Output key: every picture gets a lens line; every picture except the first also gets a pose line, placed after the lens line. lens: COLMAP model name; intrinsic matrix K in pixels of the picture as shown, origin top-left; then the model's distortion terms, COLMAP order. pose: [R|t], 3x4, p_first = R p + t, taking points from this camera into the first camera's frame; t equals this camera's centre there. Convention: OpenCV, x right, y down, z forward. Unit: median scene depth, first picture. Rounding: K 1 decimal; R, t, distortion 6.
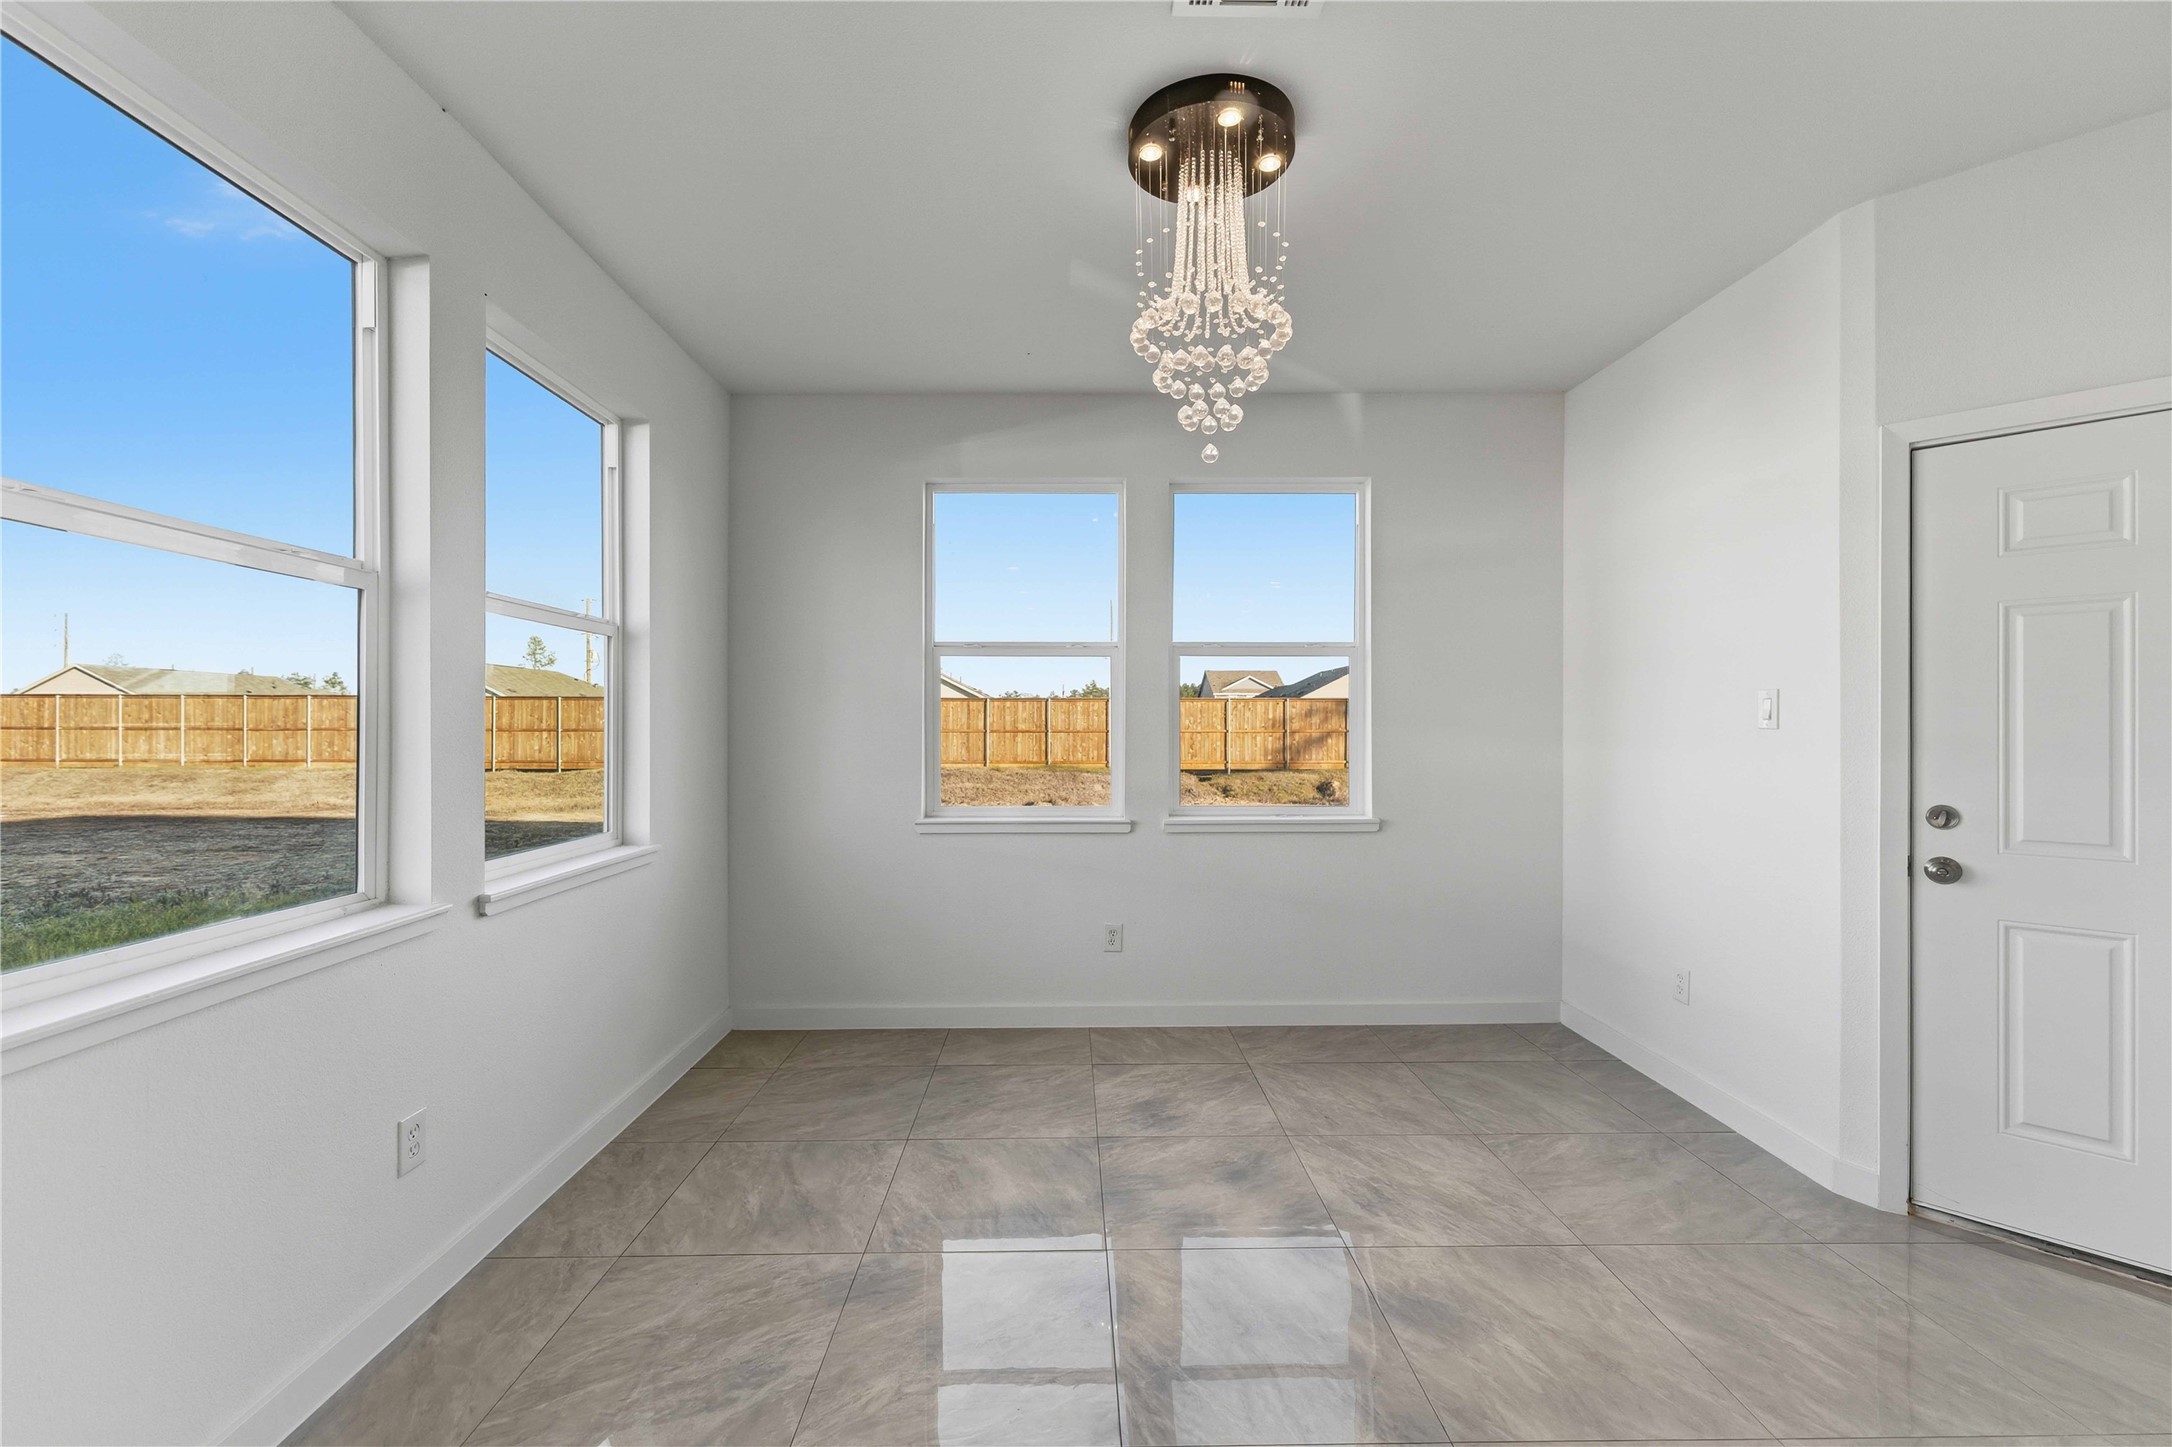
lens RADIAL K [[880.8, 0, 1086.0], [0, 880.8, 723.5], [0, 0, 1]] dist [-0.000573, -0.000398]
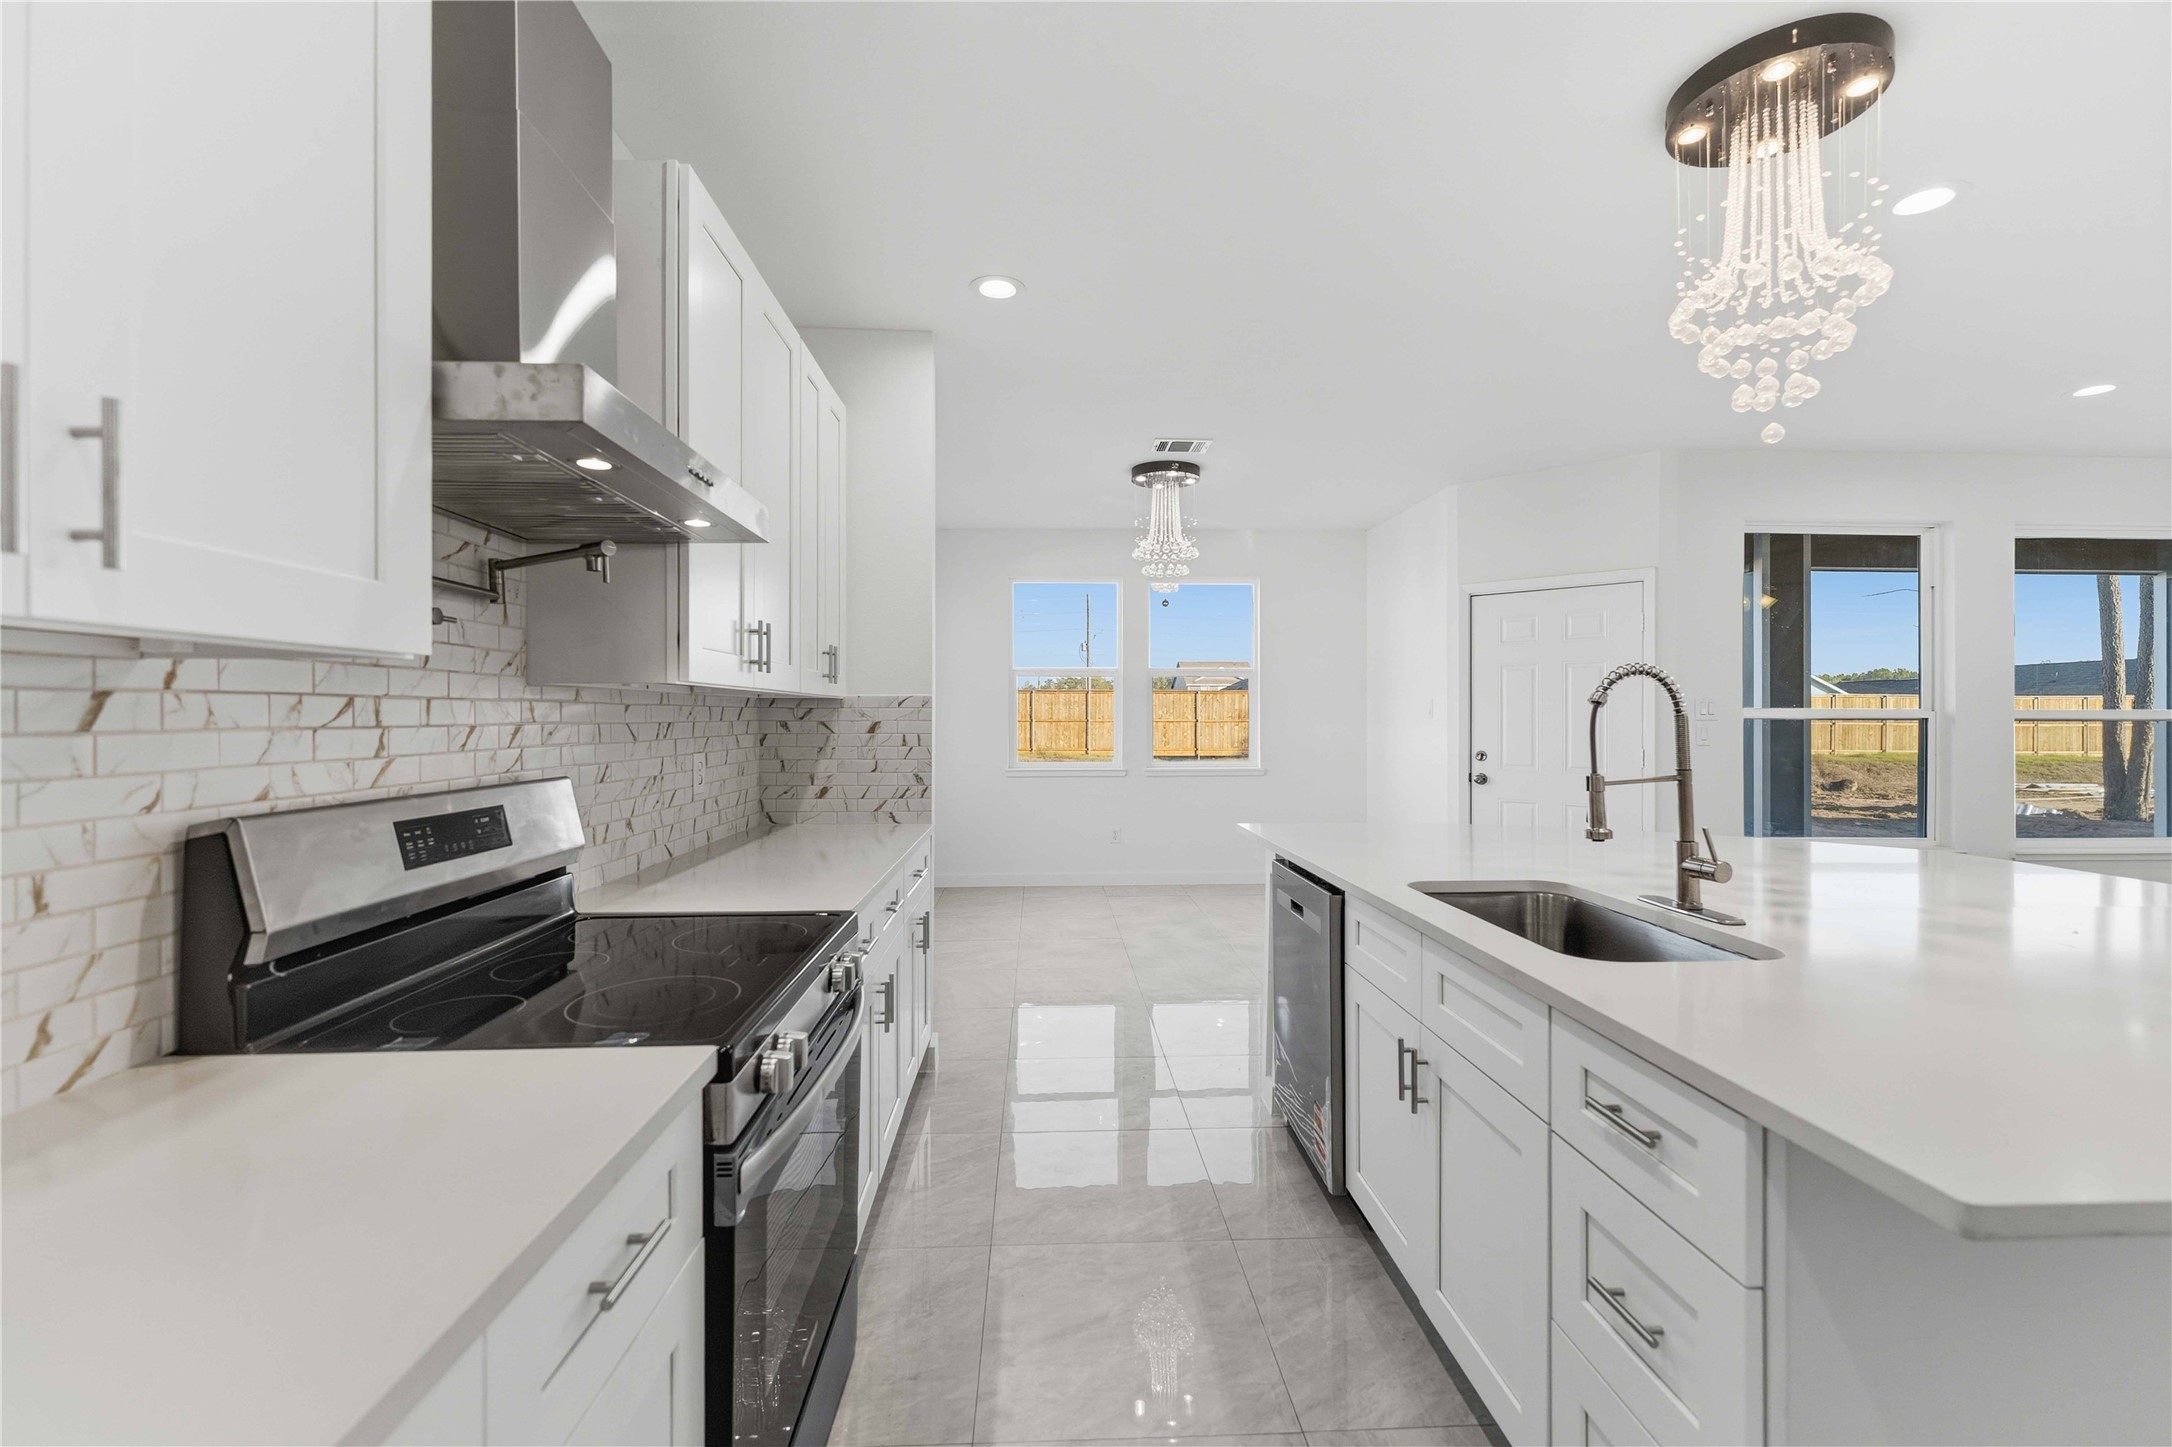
lens RADIAL K [[880.8, 0, 1086.0], [0, 880.8, 723.5], [0, 0, 1]] dist [-0.000573, -0.000398]
pose [[0.999557, -0.004012, 0.029496, -0.079446], [0.003669, 0.999925, 0.011655, -0.006038], [-0.029541, -0.011542, 0.999497, -0.748178]]
